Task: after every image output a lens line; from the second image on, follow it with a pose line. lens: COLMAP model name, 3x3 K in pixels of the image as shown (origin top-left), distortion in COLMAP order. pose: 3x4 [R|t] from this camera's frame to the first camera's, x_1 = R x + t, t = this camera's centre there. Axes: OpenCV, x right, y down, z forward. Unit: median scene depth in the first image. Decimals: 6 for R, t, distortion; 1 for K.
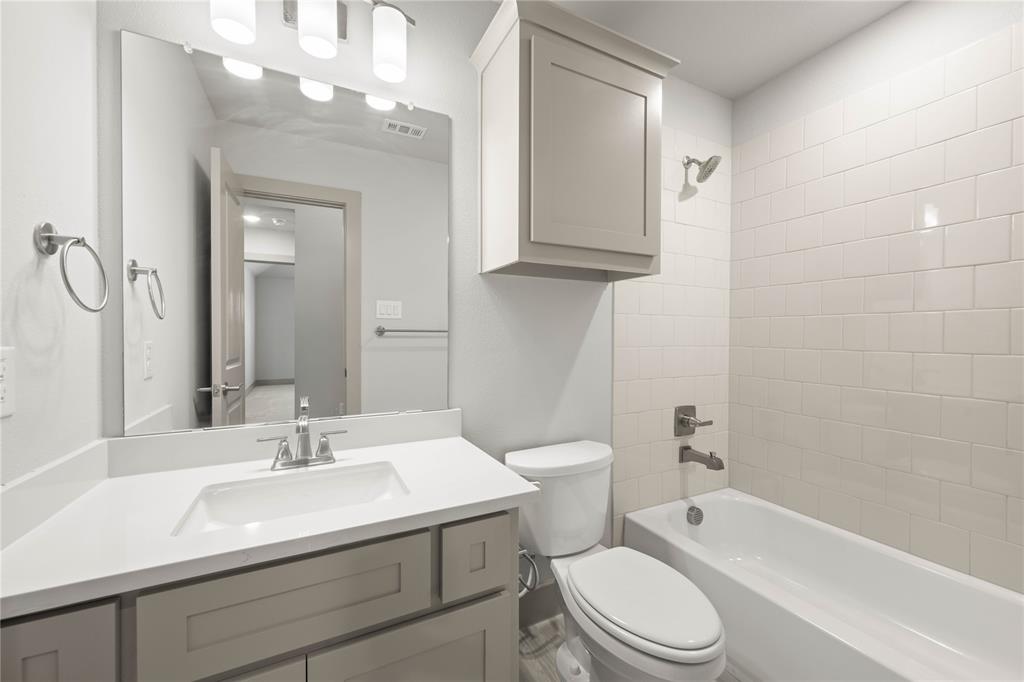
lens RADIAL K [[402.3, 0, 512.0], [0, 402.3, 341.0], [0, 0, 1]] dist [-0.001897, 0.000189]
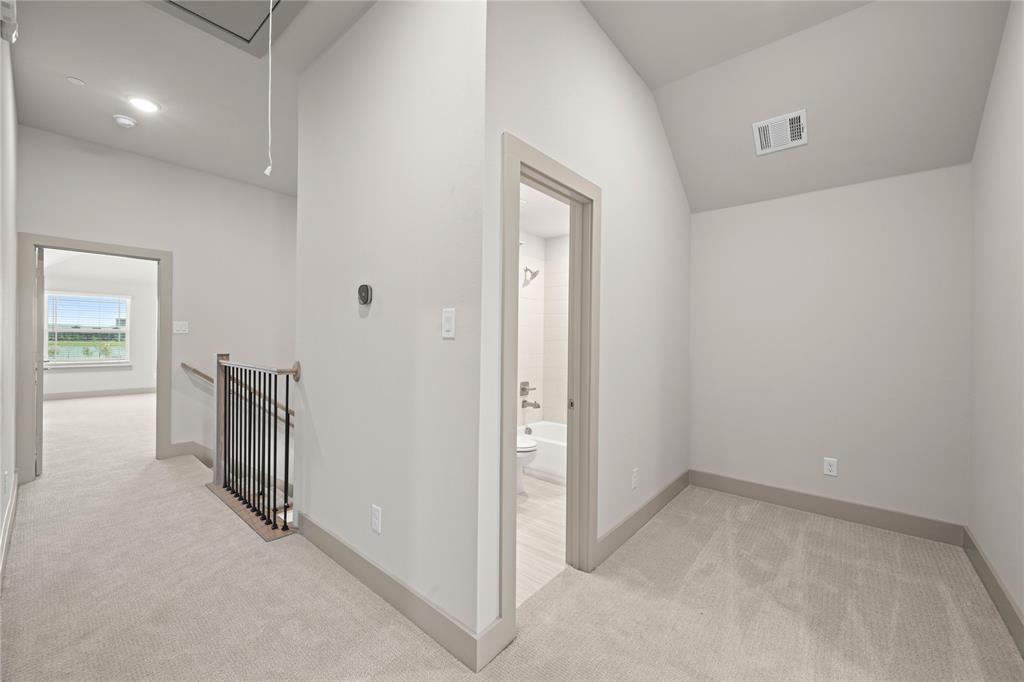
lens RADIAL K [[402.3, 0, 512.0], [0, 402.3, 341.0], [0, 0, 1]] dist [-0.001897, 0.000189]
pose [[0.920697, 0.006401, 0.390226, -0.568003], [-0.004910, 0.999976, -0.004818, -0.056294], [-0.390247, 0.002520, 0.920707, -1.150001]]
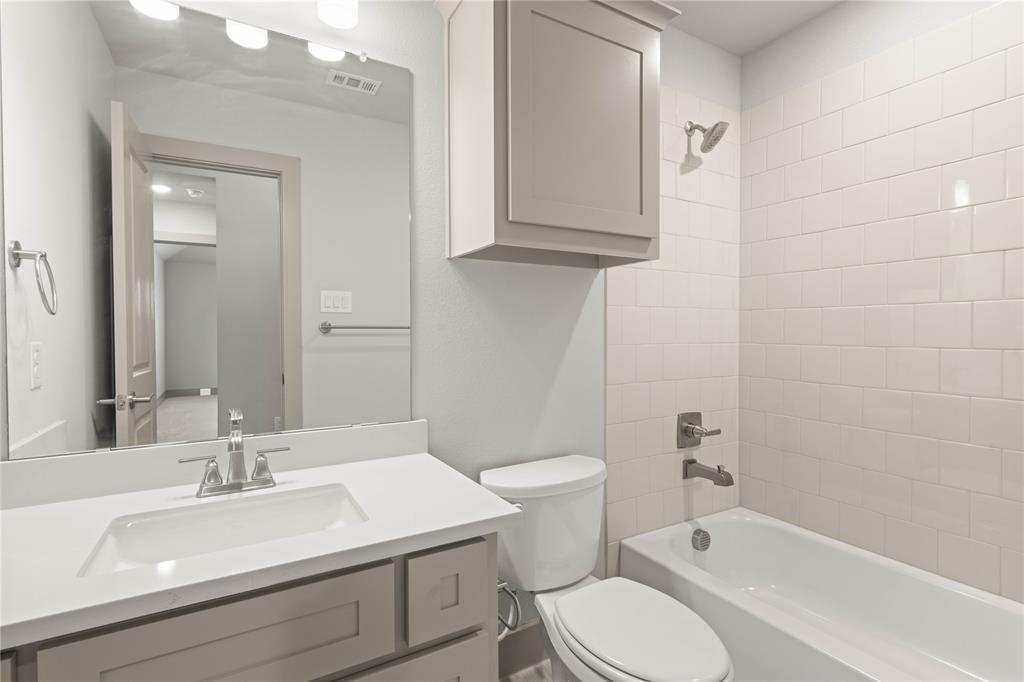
lens RADIAL K [[488.6, 0, 512.0], [0, 488.6, 341.0], [0, 0, 1]] dist [-0.003322, -0.000709]
pose [[0.998487, -0.007683, 0.054456, -0.003538], [0.007474, 0.999964, 0.004051, 0.001335], [-0.054485, -0.003638, 0.998508, -0.023098]]
